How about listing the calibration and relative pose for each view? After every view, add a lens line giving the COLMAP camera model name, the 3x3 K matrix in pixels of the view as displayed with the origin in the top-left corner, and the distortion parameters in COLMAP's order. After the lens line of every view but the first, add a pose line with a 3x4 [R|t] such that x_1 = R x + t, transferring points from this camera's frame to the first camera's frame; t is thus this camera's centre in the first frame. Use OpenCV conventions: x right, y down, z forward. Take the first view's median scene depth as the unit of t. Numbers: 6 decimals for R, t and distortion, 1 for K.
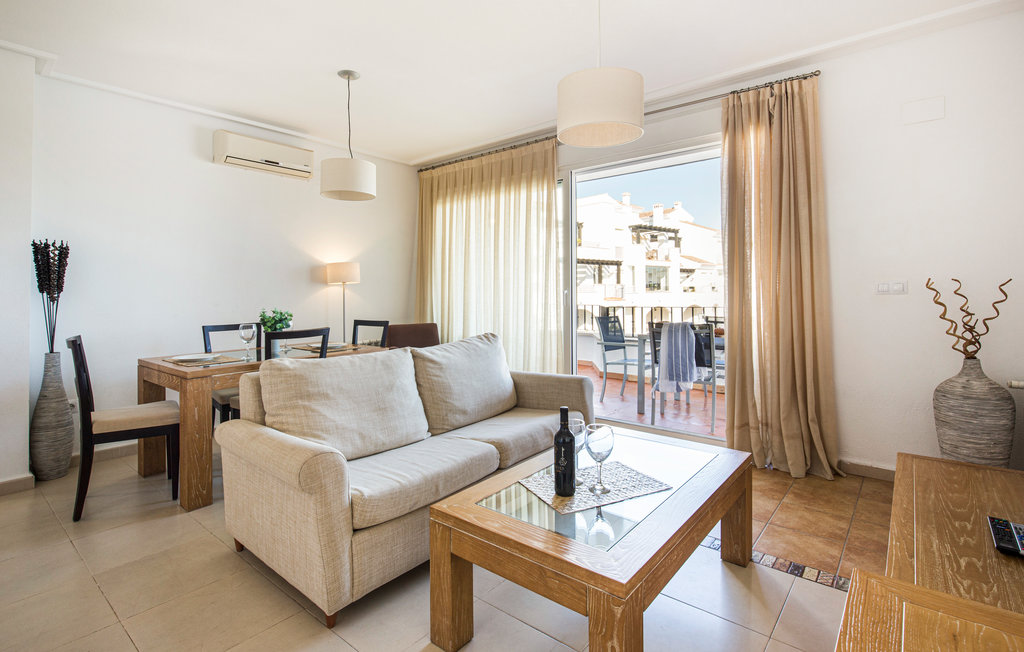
lens RADIAL K [[494.1, 0, 494.3], [0, 494.1, 291.2], [0, 0, 1]] dist [-0.003986, -0.000583]
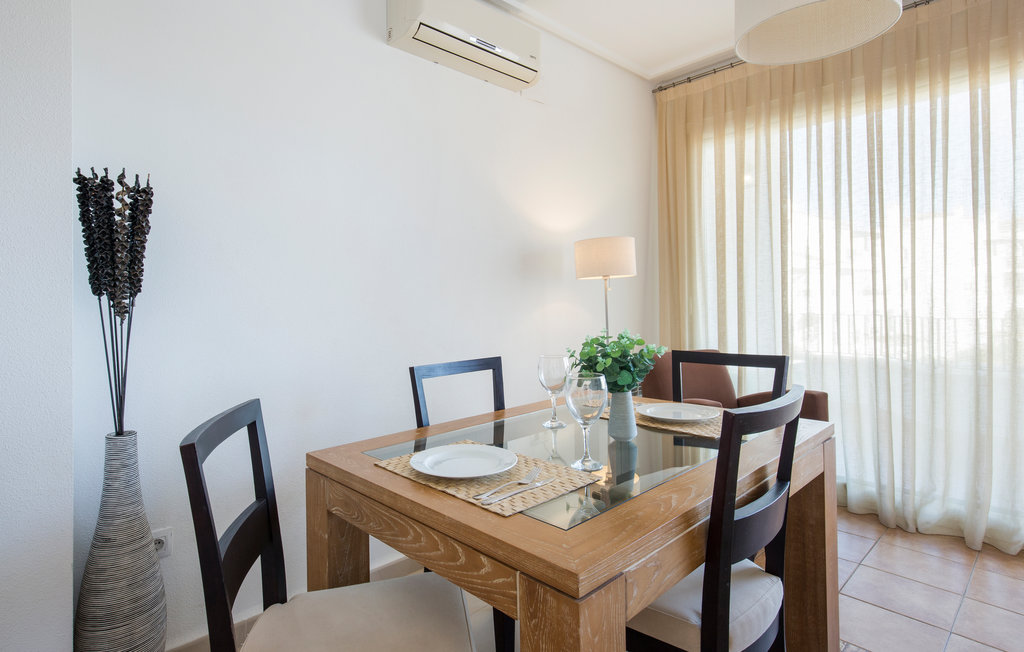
lens RADIAL K [[526.2, 0, 441.8], [0, 526.2, 304.2], [0, 0, 1]] dist [0.003800, 0.001207]
pose [[0.987034, -0.002222, -0.160498, -0.545624], [0.004514, 0.999893, 0.013915, 0.006099], [0.160450, -0.014459, 0.986938, 0.590552]]
